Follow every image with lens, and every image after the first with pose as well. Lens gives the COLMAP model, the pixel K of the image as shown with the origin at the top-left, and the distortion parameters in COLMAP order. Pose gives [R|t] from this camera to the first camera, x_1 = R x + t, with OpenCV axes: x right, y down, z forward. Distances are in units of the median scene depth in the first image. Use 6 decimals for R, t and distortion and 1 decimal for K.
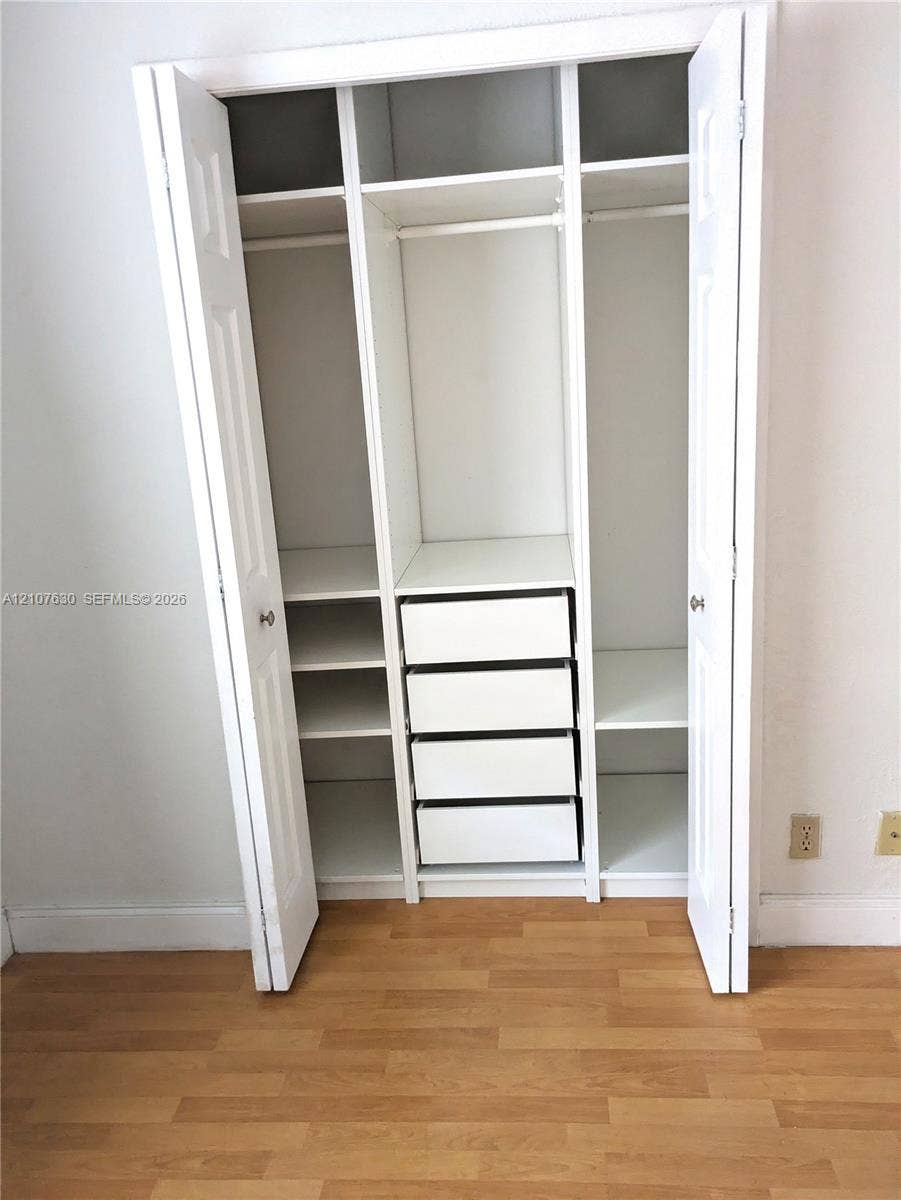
lens RADIAL K [[894.6, 0, 461.0], [0, 894.6, 579.3], [0, 0, 1]] dist [0.034324, 0.001594]
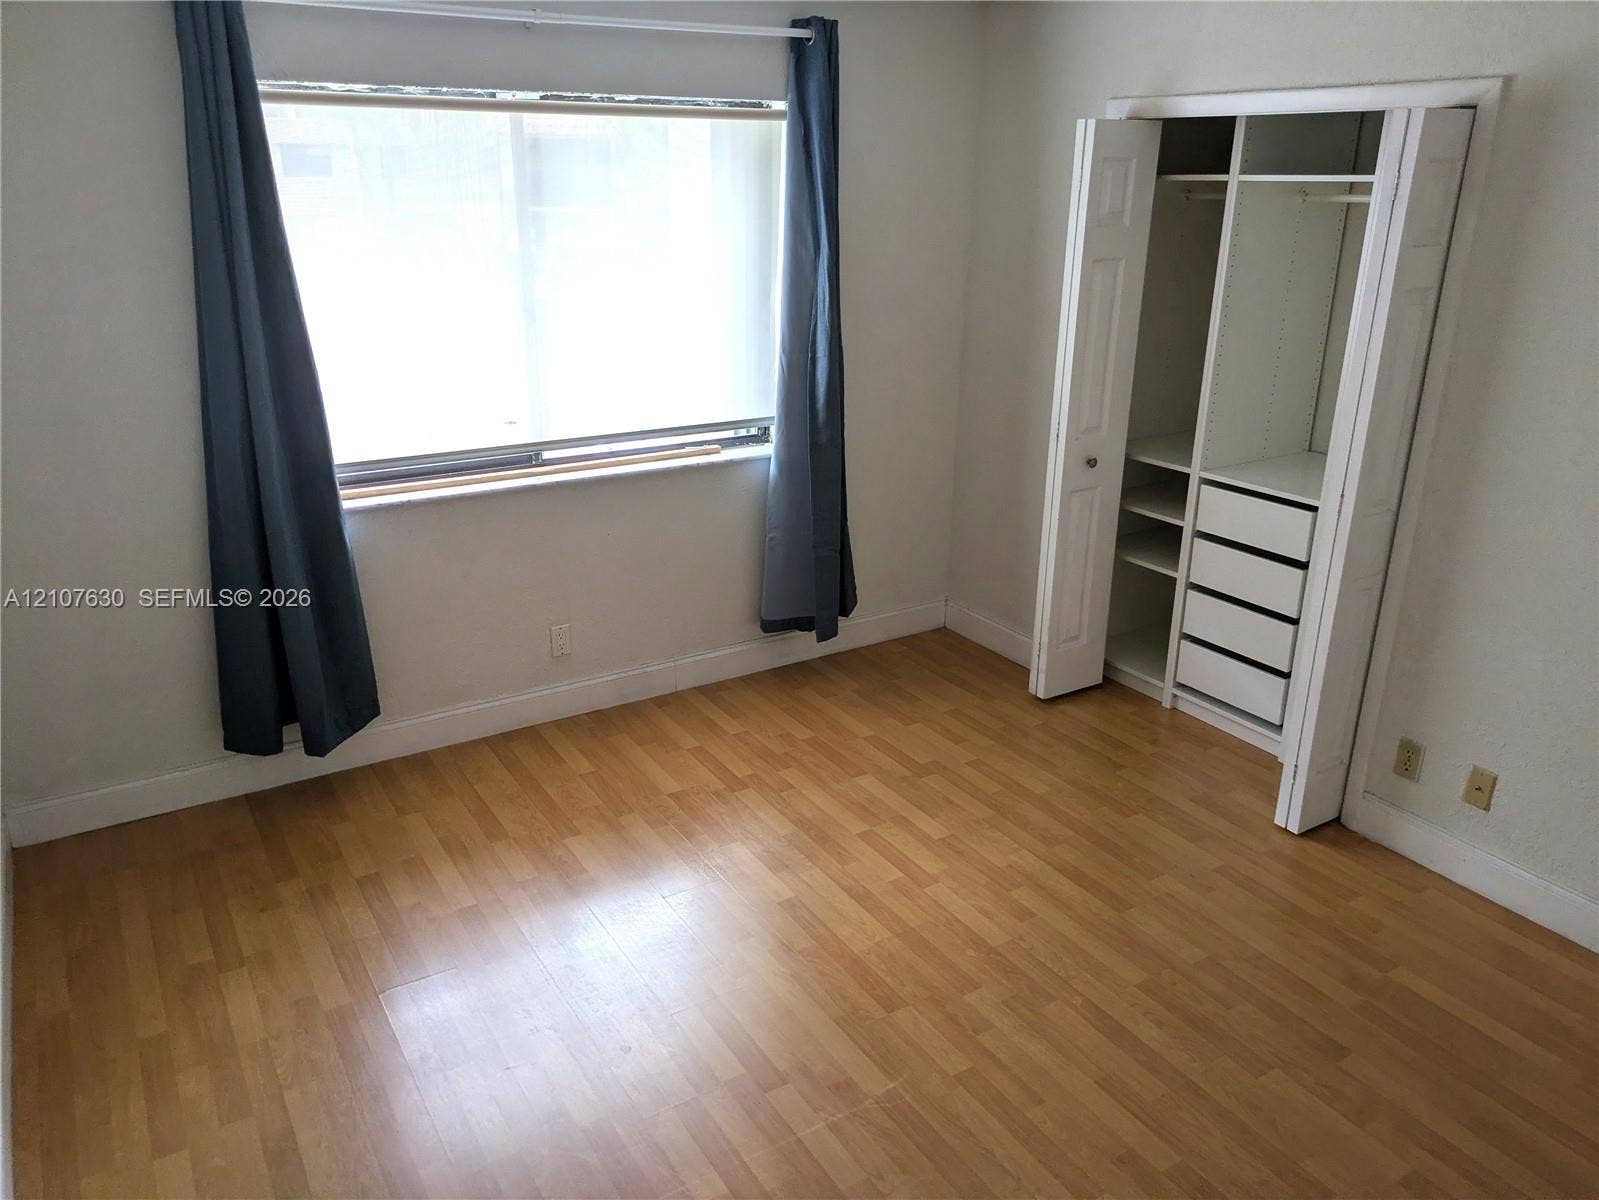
lens RADIAL K [[1192.1, 0, 798.2], [0, 1192.1, 598.6], [0, 0, 1]] dist [0.034324, 0.001594]
pose [[0.591203, 0.337787, -0.732379, 0.979724], [-0.230215, 0.940968, 0.248153, -0.120188], [0.772968, 0.021896, 0.634067, -0.621732]]
